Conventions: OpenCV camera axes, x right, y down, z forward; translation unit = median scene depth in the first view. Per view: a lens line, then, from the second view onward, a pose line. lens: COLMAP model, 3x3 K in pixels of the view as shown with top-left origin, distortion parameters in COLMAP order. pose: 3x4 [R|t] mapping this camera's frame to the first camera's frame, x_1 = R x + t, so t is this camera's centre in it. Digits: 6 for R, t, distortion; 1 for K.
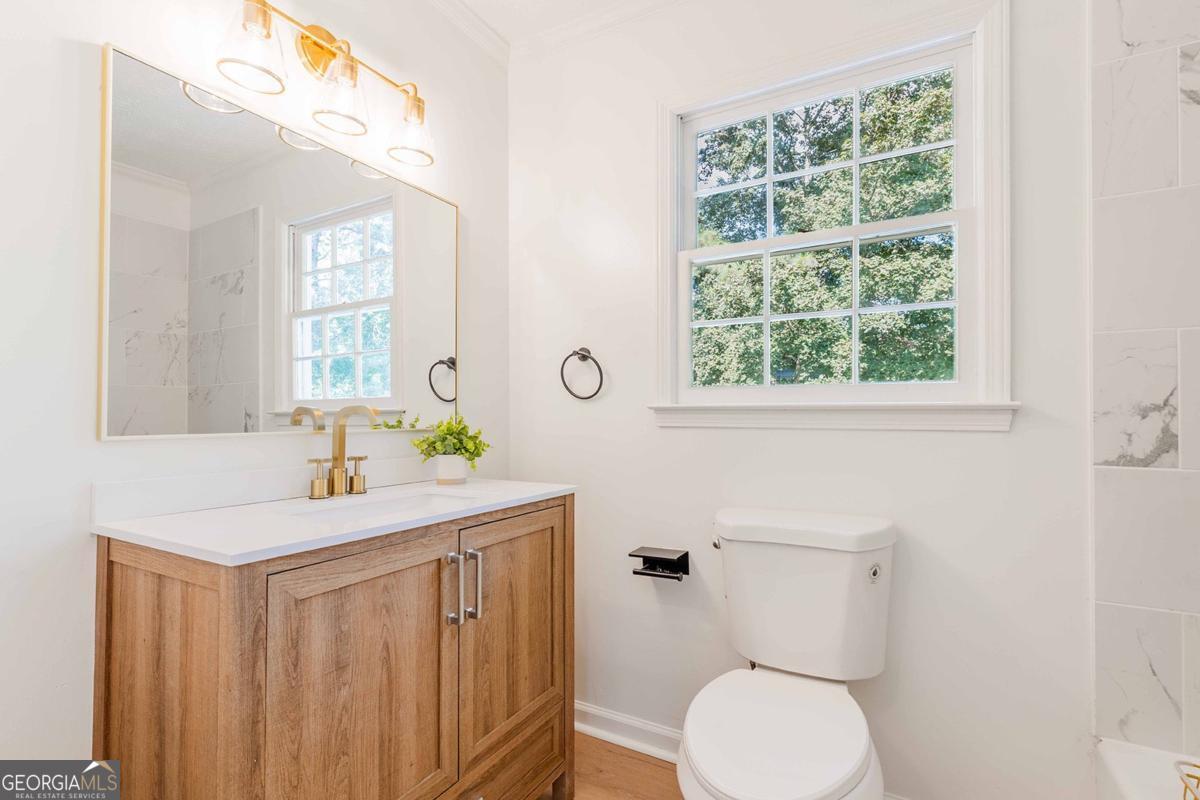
lens RADIAL K [[554.8, 0, 587.0], [0, 554.8, 403.0], [0, 0, 1]] dist [0.010506, -0.001213]
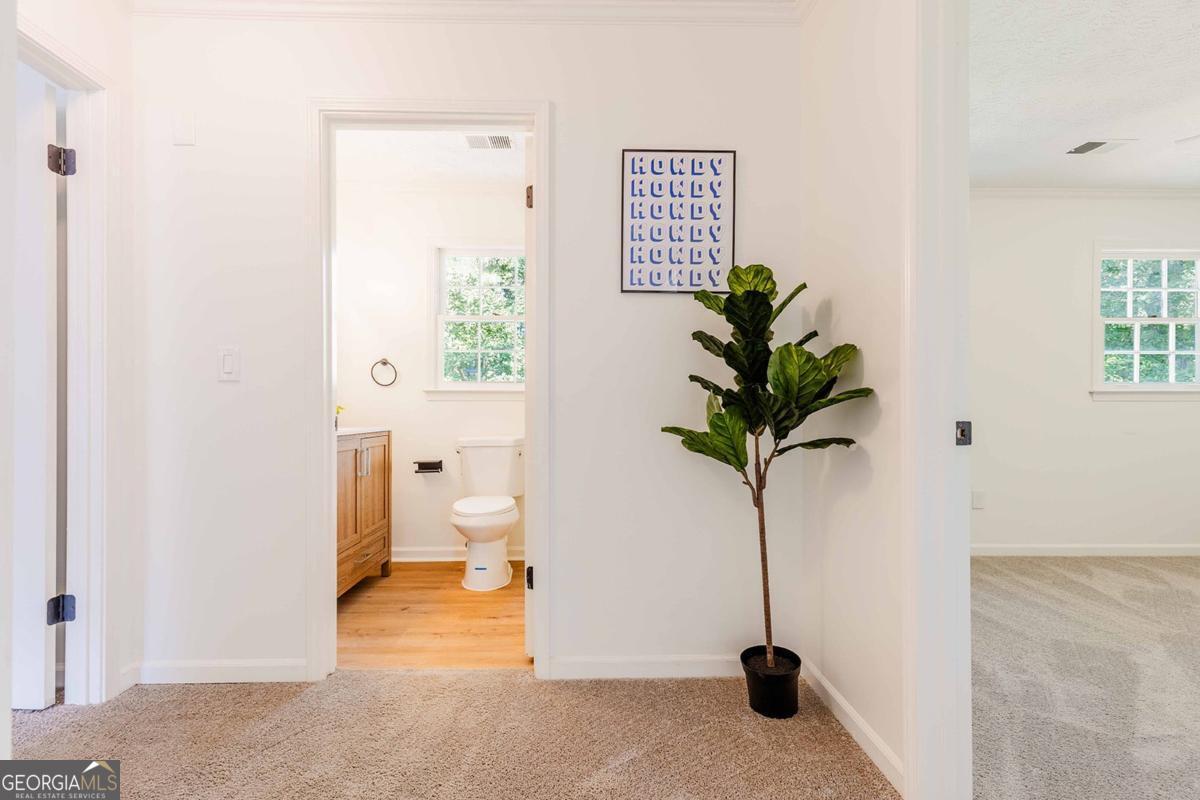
lens RADIAL K [[554.8, 0, 593.1], [0, 554.8, 403.4], [0, 0, 1]] dist [0.010506, -0.001213]
pose [[0.848006, 0.006895, 0.529942, -0.439488], [-0.014202, 0.999852, 0.009716, 0.025568], [-0.529797, -0.015765, 0.847978, -1.066354]]
